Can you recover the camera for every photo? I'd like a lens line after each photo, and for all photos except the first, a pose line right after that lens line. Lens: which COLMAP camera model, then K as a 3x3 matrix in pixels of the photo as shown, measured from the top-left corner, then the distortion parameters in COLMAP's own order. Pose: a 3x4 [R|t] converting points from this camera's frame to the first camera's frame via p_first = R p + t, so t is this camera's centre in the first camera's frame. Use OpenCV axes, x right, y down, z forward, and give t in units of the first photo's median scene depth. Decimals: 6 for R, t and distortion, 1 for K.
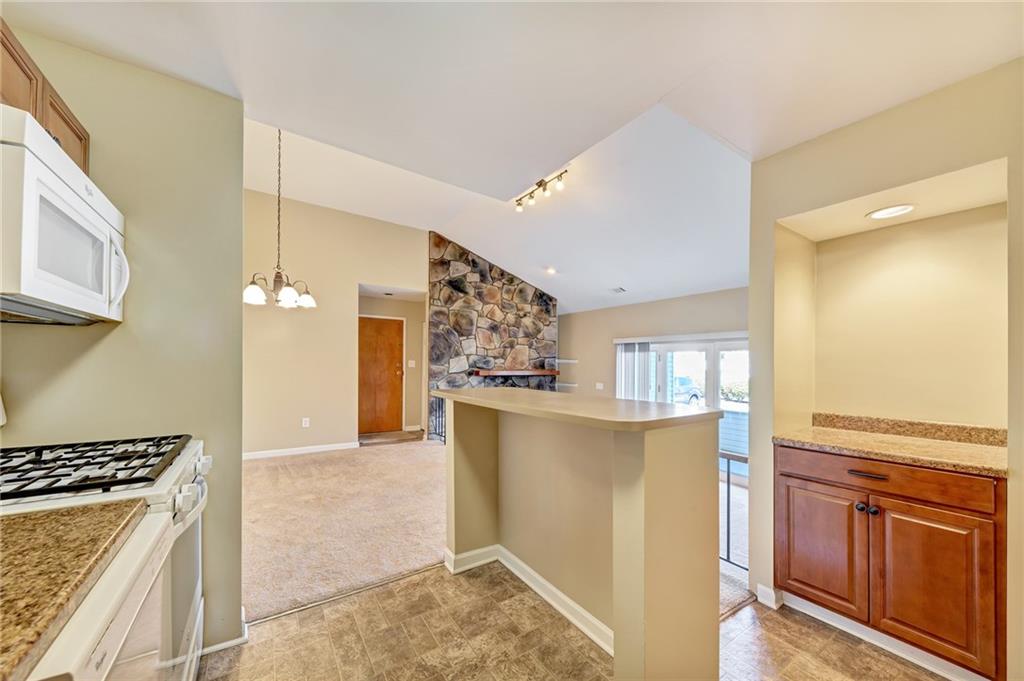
lens RADIAL K [[367.6, 0, 509.7], [0, 367.6, 354.9], [0, 0, 1]] dist [-0.000394, -0.003190]
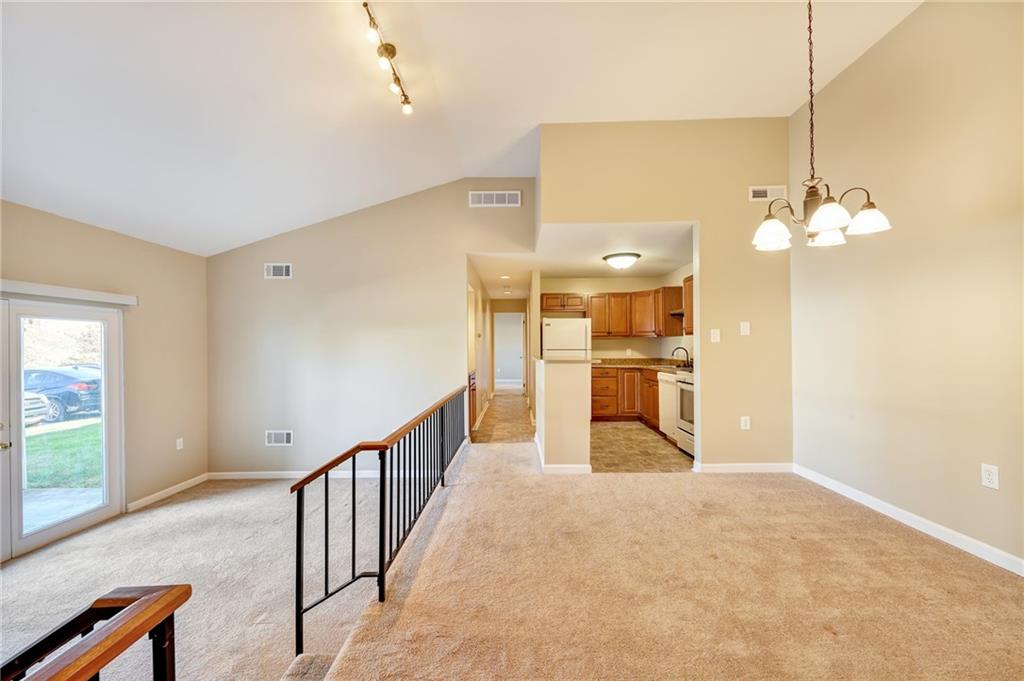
lens RADIAL K [[396.3, 0, 511.4], [0, 396.3, 344.0], [0, 0, 1]] dist [0.001186, 0.000135]
pose [[-0.817991, -0.005240, 0.575208, -0.292354], [-0.019402, 0.999641, -0.018484, 0.021670], [-0.574904, -0.026280, -0.817798, 0.876163]]
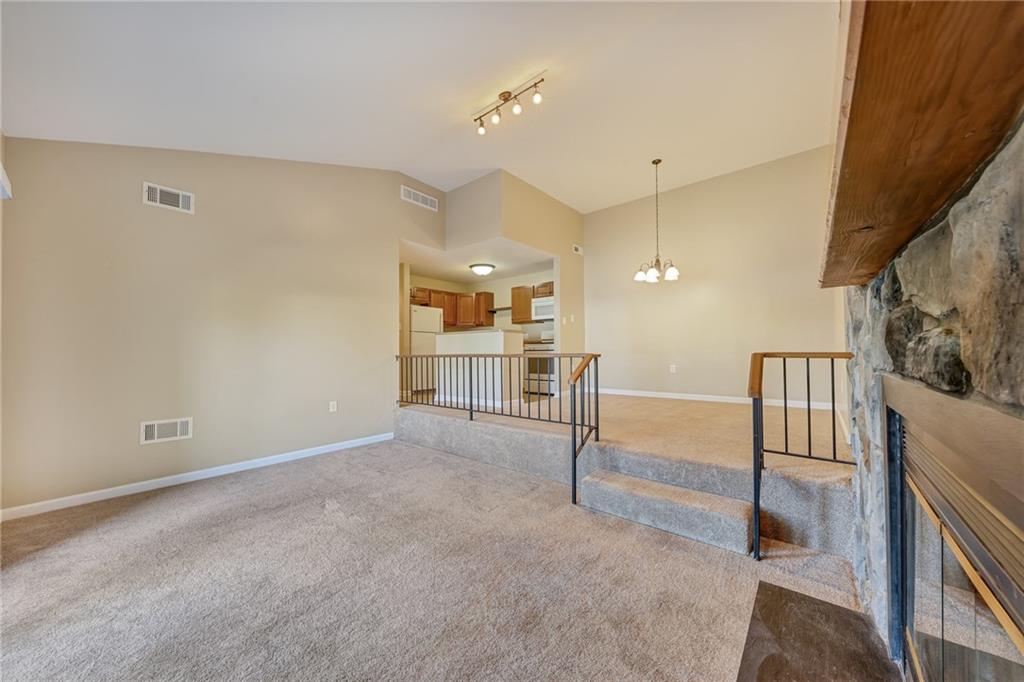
lens RADIAL K [[365.5, 0, 511.6], [0, 365.5, 345.1], [0, 0, 1]] dist [0.001100, -0.002982]
pose [[-0.961767, -0.014656, -0.273477, 0.189205], [-0.001896, 0.998900, -0.046862, 0.101690], [0.273862, -0.044552, -0.960736, 1.122613]]
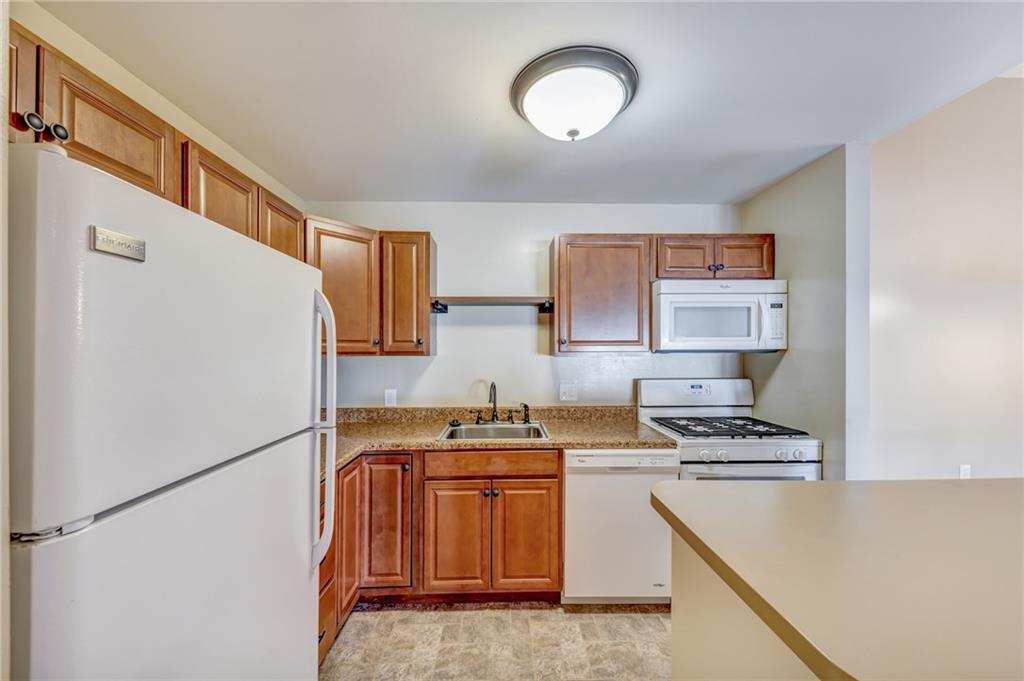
lens RADIAL K [[379.3, 0, 516.7], [0, 379.3, 345.0], [0, 0, 1]] dist [0.015331, 0.000040]
pose [[-0.531586, -0.020120, -0.846765, 0.196276], [0.014628, 0.999351, -0.032929, -0.016198], [0.846878, -0.029891, -0.530947, 0.192399]]
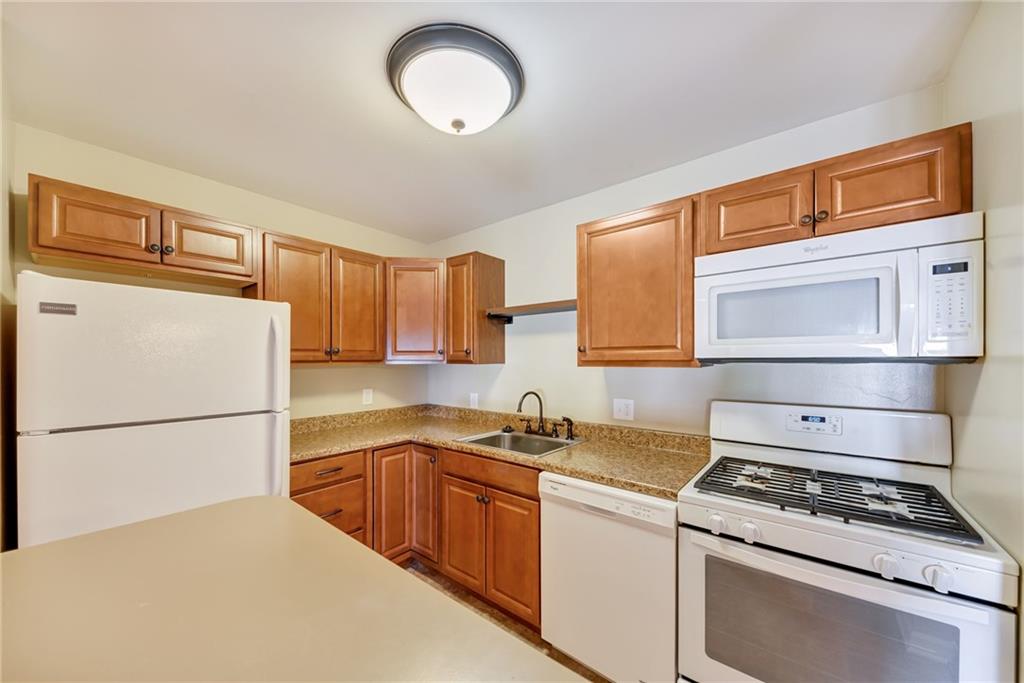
lens RADIAL K [[368.2, 0, 521.9], [0, 368.2, 356.7], [0, 0, 1]] dist [0.000729, -0.000258]
pose [[-0.953107, -0.013658, -0.302325, 0.011932], [-0.003563, 0.999418, -0.033916, -0.013999], [0.302612, -0.031248, -0.952601, 0.305839]]
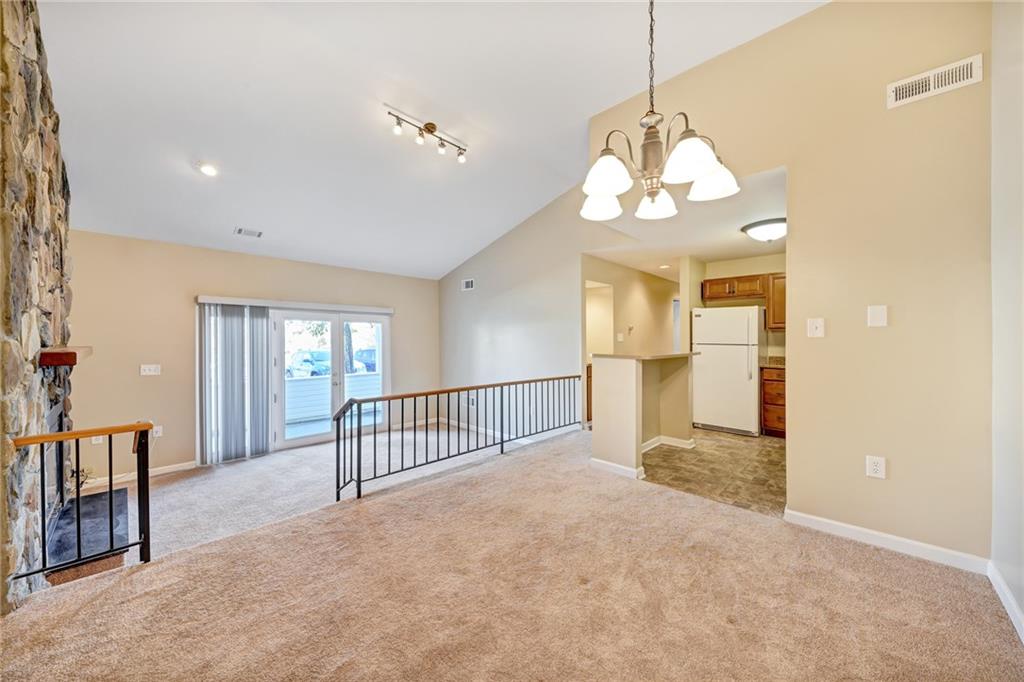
lens RADIAL K [[366.2, 0, 498.1], [0, 366.2, 337.9], [0, 0, 1]] dist [0.001813, -0.002891]
pose [[-0.186433, -0.015157, 0.982351, -0.494032], [-0.031900, 0.999447, 0.009367, 0.010128], [-0.981950, -0.029590, -0.186814, 0.617605]]
